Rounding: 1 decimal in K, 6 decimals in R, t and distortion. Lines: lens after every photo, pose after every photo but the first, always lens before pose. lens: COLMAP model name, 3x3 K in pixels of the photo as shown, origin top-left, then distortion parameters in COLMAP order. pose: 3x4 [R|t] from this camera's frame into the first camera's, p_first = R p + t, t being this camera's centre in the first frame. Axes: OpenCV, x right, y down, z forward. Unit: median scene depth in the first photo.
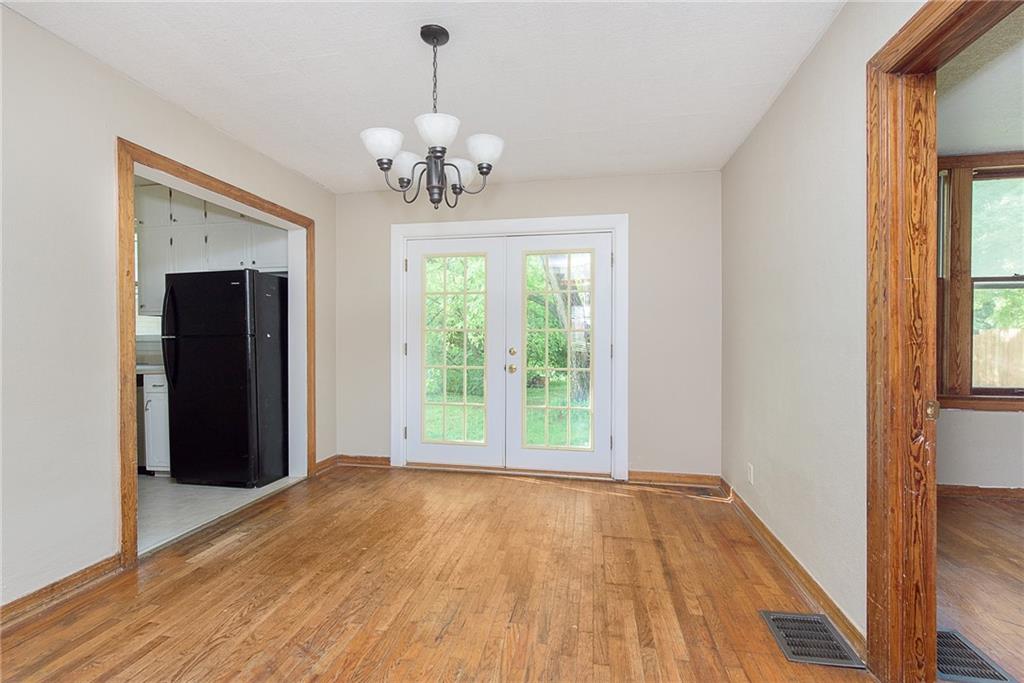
lens RADIAL K [[448.8, 0, 513.1], [0, 448.8, 341.7], [0, 0, 1]] dist [-0.002752, 0.000303]
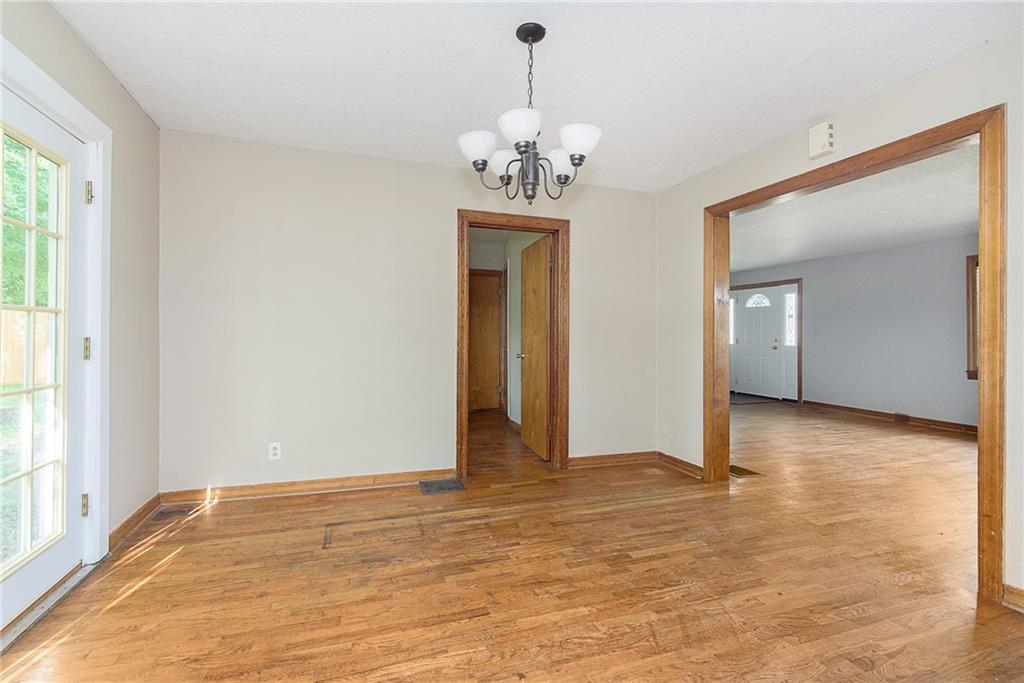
lens RADIAL K [[448.8, 0, 497.9], [0, 448.8, 335.0], [0, 0, 1]] dist [-0.002752, 0.000303]
pose [[-0.470267, -0.009956, 0.882468, -0.878012], [0.000293, 0.999935, 0.011437, 0.000489], [-0.882524, 0.005637, -0.470234, 1.322268]]
